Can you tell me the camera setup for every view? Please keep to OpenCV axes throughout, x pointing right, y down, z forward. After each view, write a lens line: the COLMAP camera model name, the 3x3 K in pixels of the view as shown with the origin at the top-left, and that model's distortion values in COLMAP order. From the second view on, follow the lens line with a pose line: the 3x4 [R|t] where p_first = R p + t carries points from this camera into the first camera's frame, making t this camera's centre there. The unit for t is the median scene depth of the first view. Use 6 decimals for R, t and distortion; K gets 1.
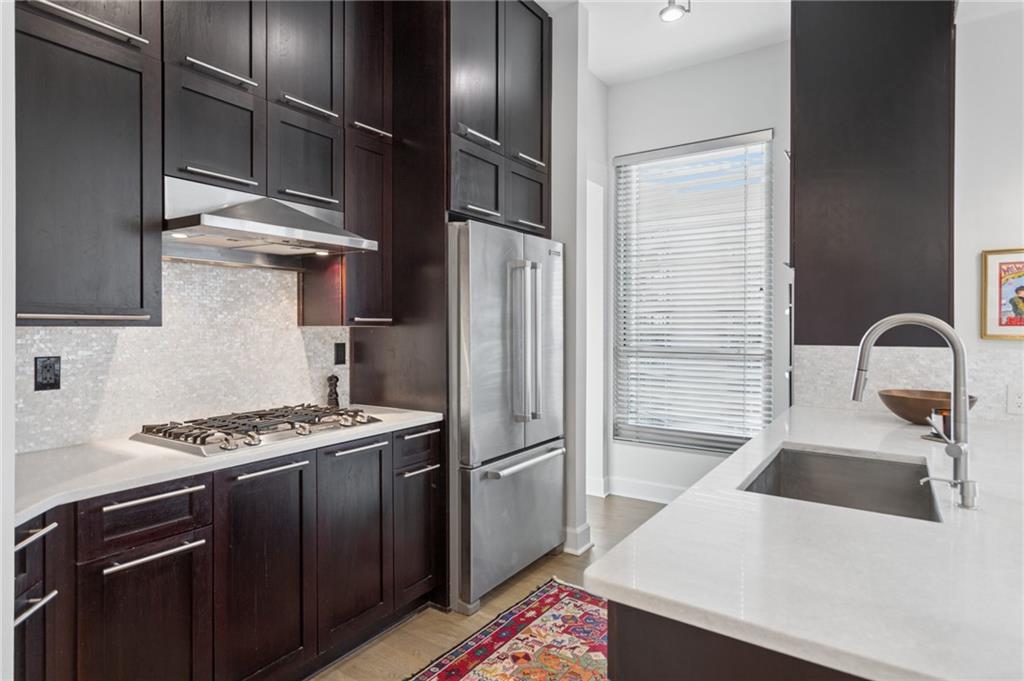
lens RADIAL K [[562.8, 0, 509.4], [0, 562.8, 332.7], [0, 0, 1]] dist [0.003270, 0.003219]
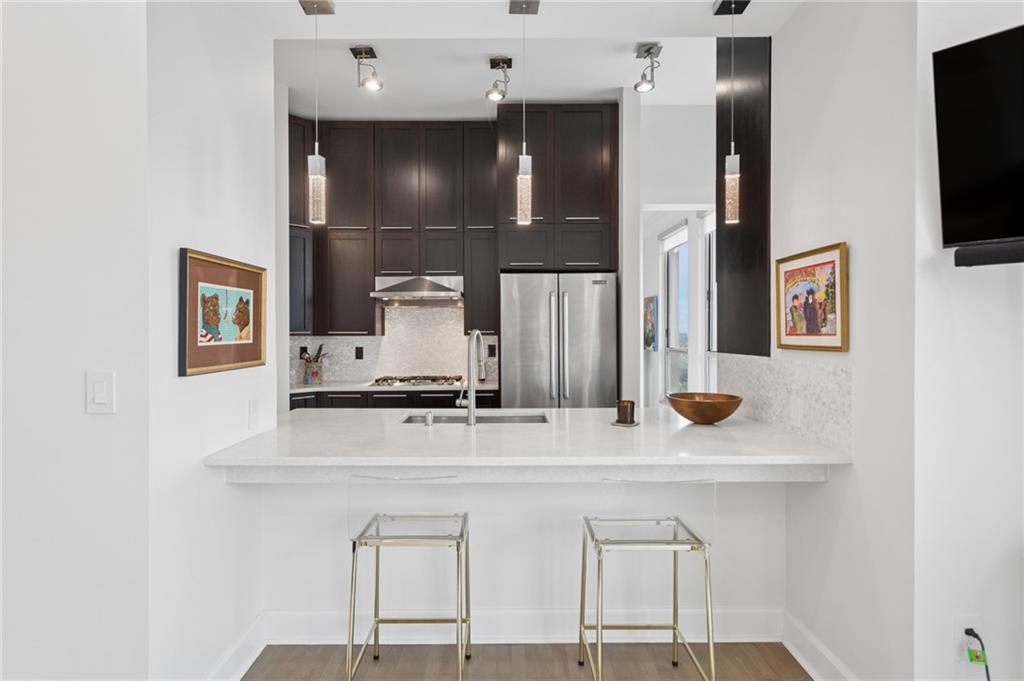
lens RADIAL K [[562.8, 0, 506.8], [0, 562.8, 338.4], [0, 0, 1]] dist [0.003270, 0.003219]
pose [[0.569403, 0.005027, -0.822043, 1.342817], [-0.004776, 0.999985, 0.002807, -0.006924], [0.822044, 0.002328, 0.569419, 0.036980]]
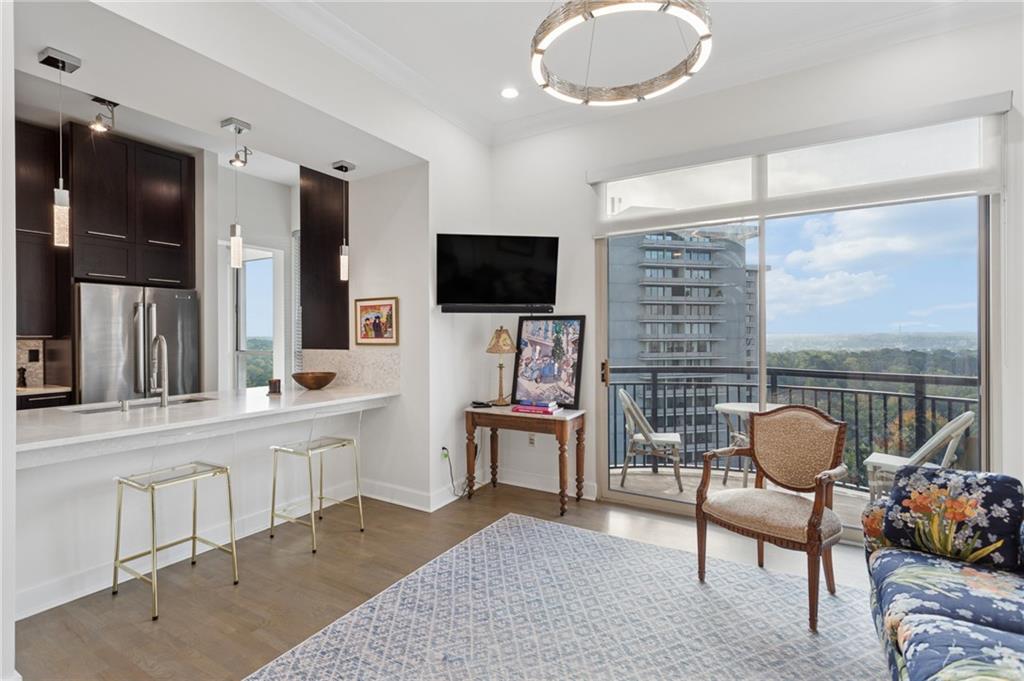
lens RADIAL K [[486.2, 0, 506.4], [0, 486.2, 339.0], [0, 0, 1]] dist [0.005479, 0.001178]
pose [[0.998226, -0.005237, 0.059301, 1.217314], [0.005387, 0.999983, -0.002363, -0.002738], [-0.059288, 0.002679, 0.998237, -0.676888]]
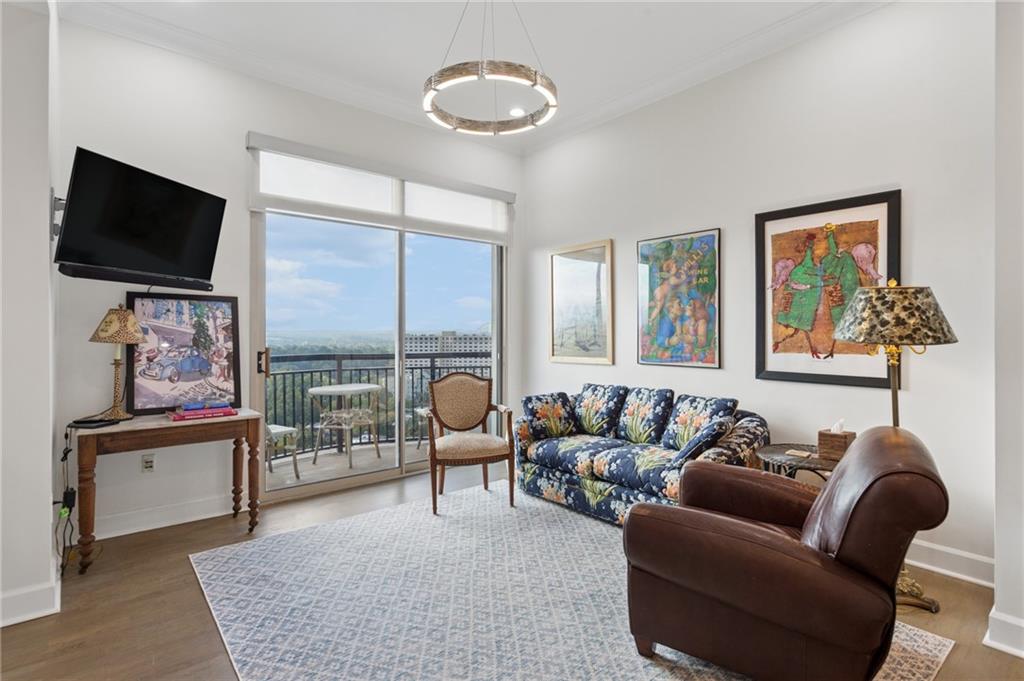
lens RADIAL K [[504.1, 0, 517.0], [0, 504.1, 336.9], [0, 0, 1]] dist [0.005245, 0.000926]
pose [[0.265021, -0.009997, 0.964191, 0.422741], [0.007644, 0.999937, 0.008267, 0.022993], [-0.964212, 0.005180, 0.265081, -0.232728]]
